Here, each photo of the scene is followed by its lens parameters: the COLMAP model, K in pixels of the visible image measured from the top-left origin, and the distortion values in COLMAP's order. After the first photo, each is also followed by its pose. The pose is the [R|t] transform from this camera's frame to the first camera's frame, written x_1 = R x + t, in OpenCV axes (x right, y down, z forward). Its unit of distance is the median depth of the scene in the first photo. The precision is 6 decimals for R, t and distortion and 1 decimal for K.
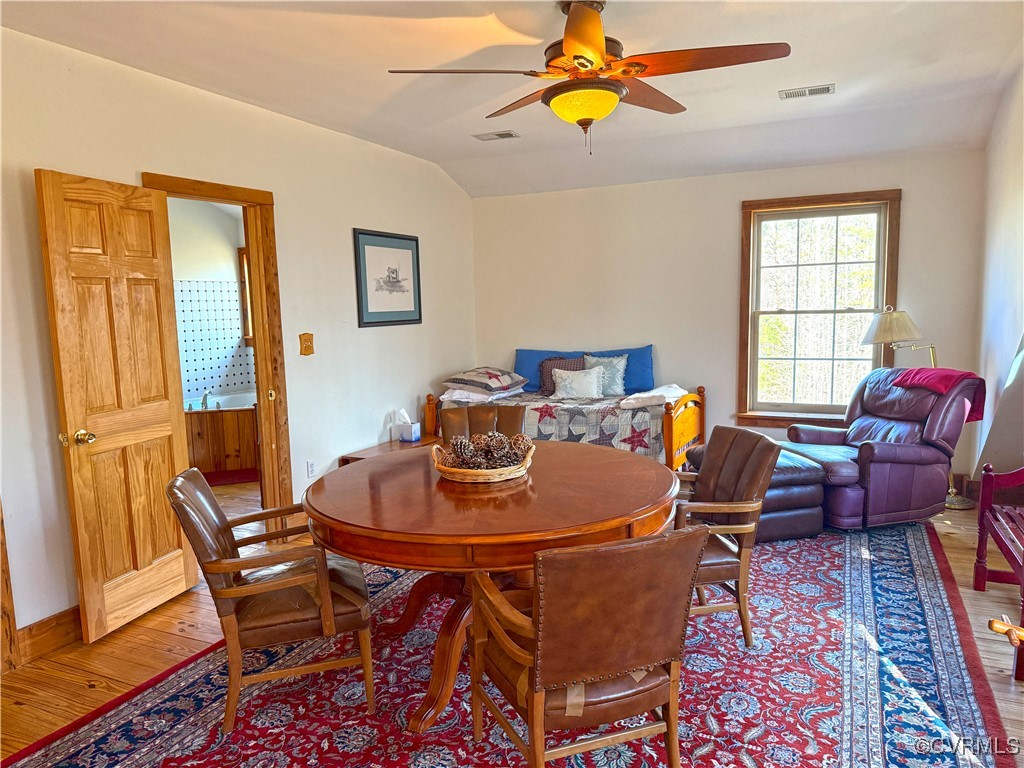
lens RADIAL K [[723.7, 0, 510.7], [0, 723.7, 385.2], [0, 0, 1]] dist [0.040956, -0.046167]
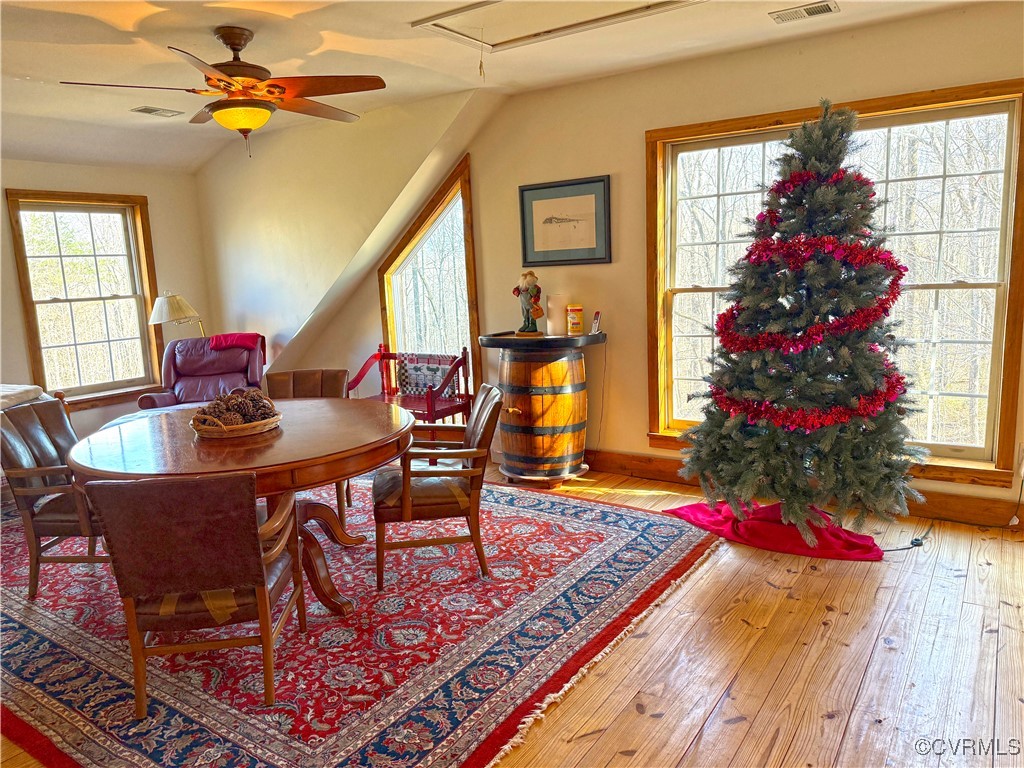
lens RADIAL K [[723.7, 0, 511.7], [0, 723.7, 384.7], [0, 0, 1]] dist [0.040956, -0.046167]
pose [[0.158968, -0.139802, 0.977335, -0.585329], [0.148317, 0.982071, 0.116355, -0.008288], [-0.976080, 0.126459, 0.176853, 0.210502]]
